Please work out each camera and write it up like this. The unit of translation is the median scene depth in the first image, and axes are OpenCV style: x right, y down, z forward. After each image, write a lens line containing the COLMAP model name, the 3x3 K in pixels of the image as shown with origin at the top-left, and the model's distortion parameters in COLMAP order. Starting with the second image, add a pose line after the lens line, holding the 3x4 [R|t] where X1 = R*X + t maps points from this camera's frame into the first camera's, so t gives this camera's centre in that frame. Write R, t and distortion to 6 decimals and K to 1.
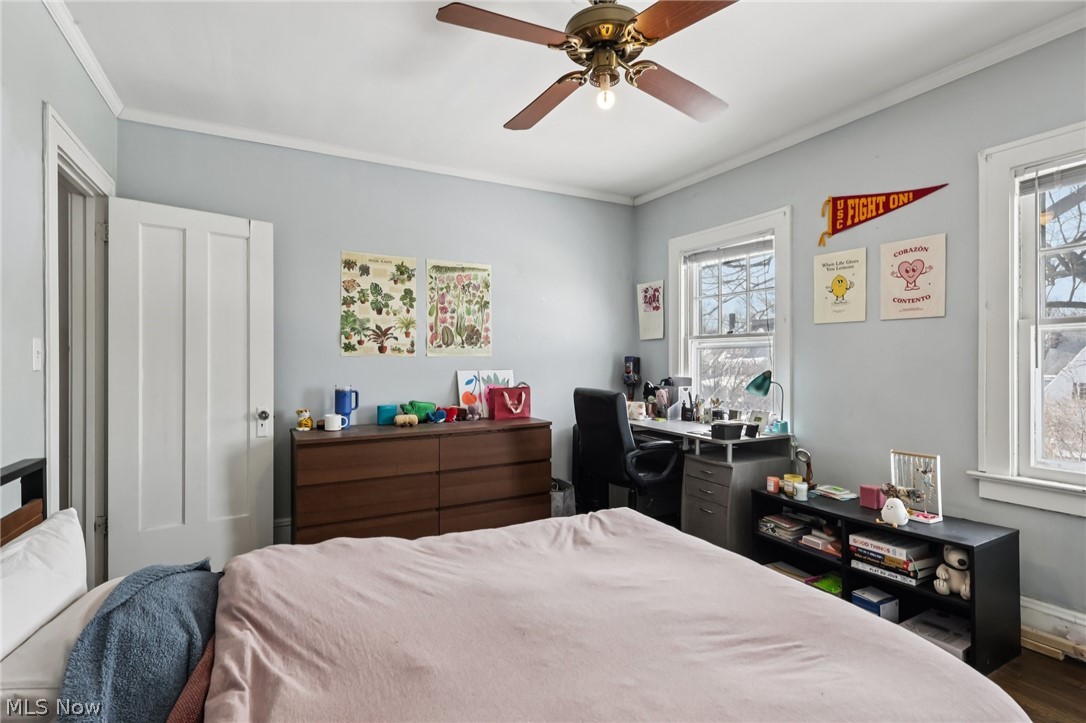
lens RADIAL K [[528.6, 0, 545.6], [0, 528.6, 358.3], [0, 0, 1]] dist [-0.002828, -0.001273]
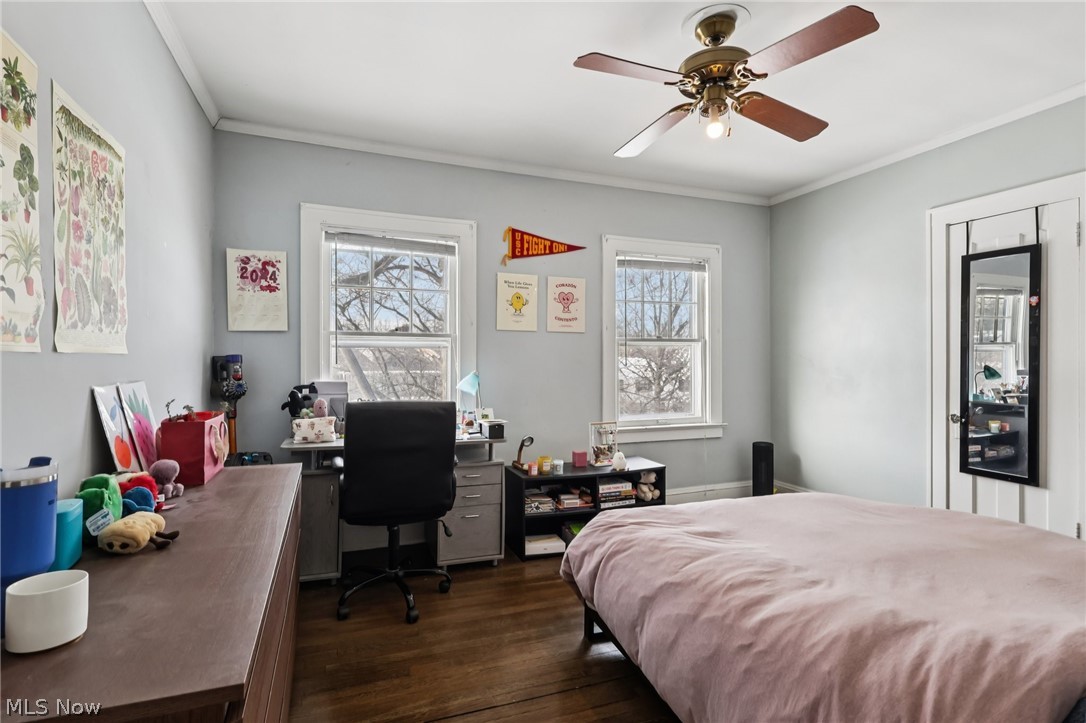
lens RADIAL K [[528.6, 0, 538.7], [0, 528.6, 354.6], [0, 0, 1]] dist [-0.002828, -0.001273]
pose [[0.128478, 0.009037, 0.991671, -0.564286], [-0.006618, 0.999944, -0.008255, -0.001282], [-0.991690, -0.005502, 0.128530, 0.663350]]
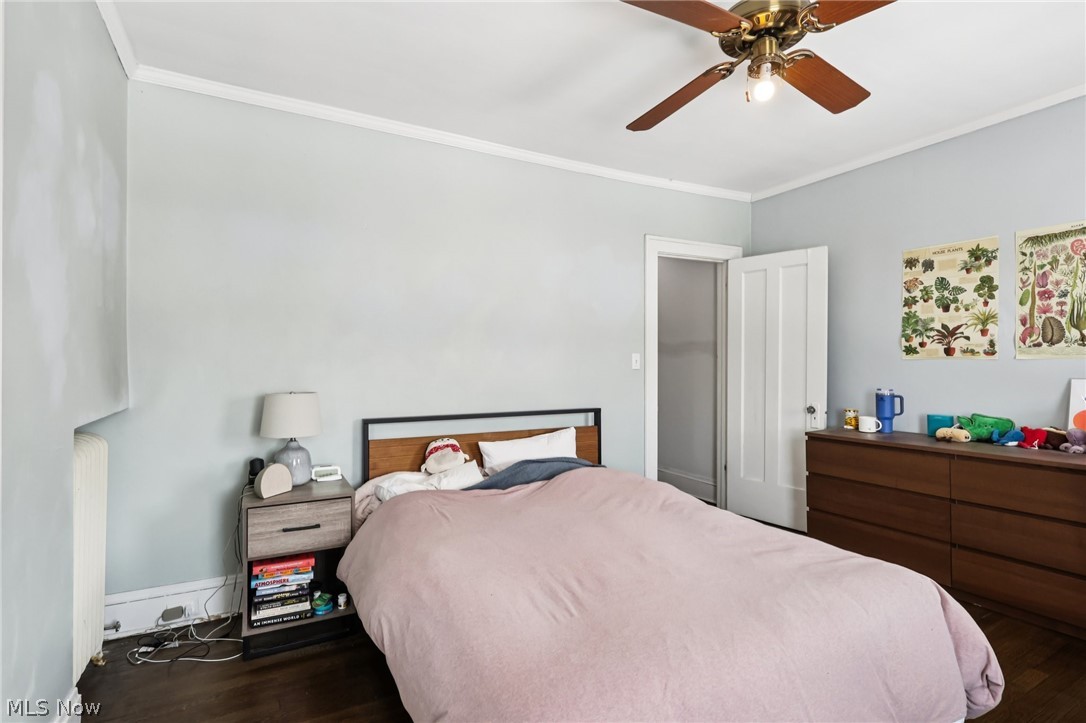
lens RADIAL K [[528.6, 0, 533.6], [0, 528.6, 359.5], [0, 0, 1]] dist [-0.002828, -0.001273]
pose [[-0.005318, -0.003964, -0.999978, 0.571625], [0.007590, 0.999963, -0.004004, -0.005535], [0.999957, -0.007611, -0.005288, 0.321109]]
